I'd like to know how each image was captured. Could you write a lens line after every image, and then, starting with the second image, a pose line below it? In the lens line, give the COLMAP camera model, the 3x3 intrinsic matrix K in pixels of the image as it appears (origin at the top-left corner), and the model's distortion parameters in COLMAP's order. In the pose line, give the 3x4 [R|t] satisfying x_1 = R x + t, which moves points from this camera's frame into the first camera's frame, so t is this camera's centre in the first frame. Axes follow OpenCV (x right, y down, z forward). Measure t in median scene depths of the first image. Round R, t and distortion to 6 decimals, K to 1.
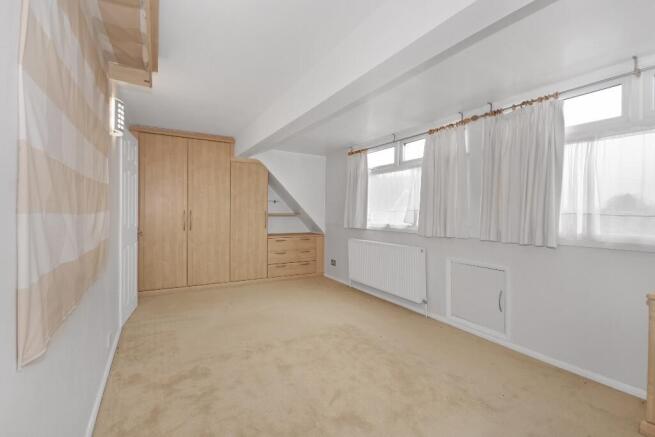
lens RADIAL K [[298.1, 0, 329.5], [0, 298.1, 216.6], [0, 0, 1]] dist [-0.023257, -0.000246]
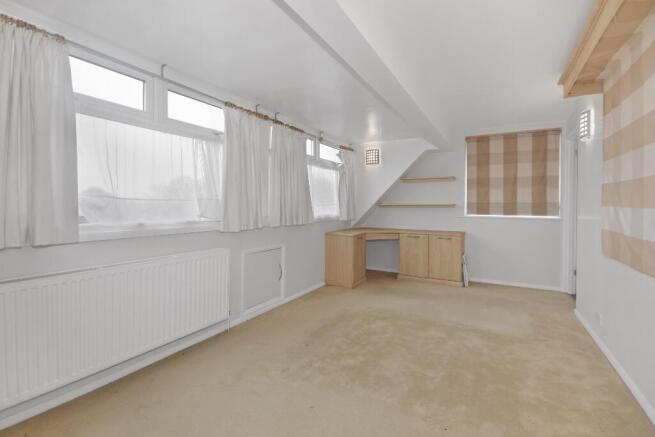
lens RADIAL K [[298.1, 0, 329.9], [0, 298.1, 215.2], [0, 0, 1]] dist [-0.023257, -0.000246]
pose [[-0.503502, -0.036577, 0.863219, -0.523264], [0.003418, 0.999011, 0.044324, -0.015288], [-0.863987, 0.025267, -0.502879, 1.188673]]
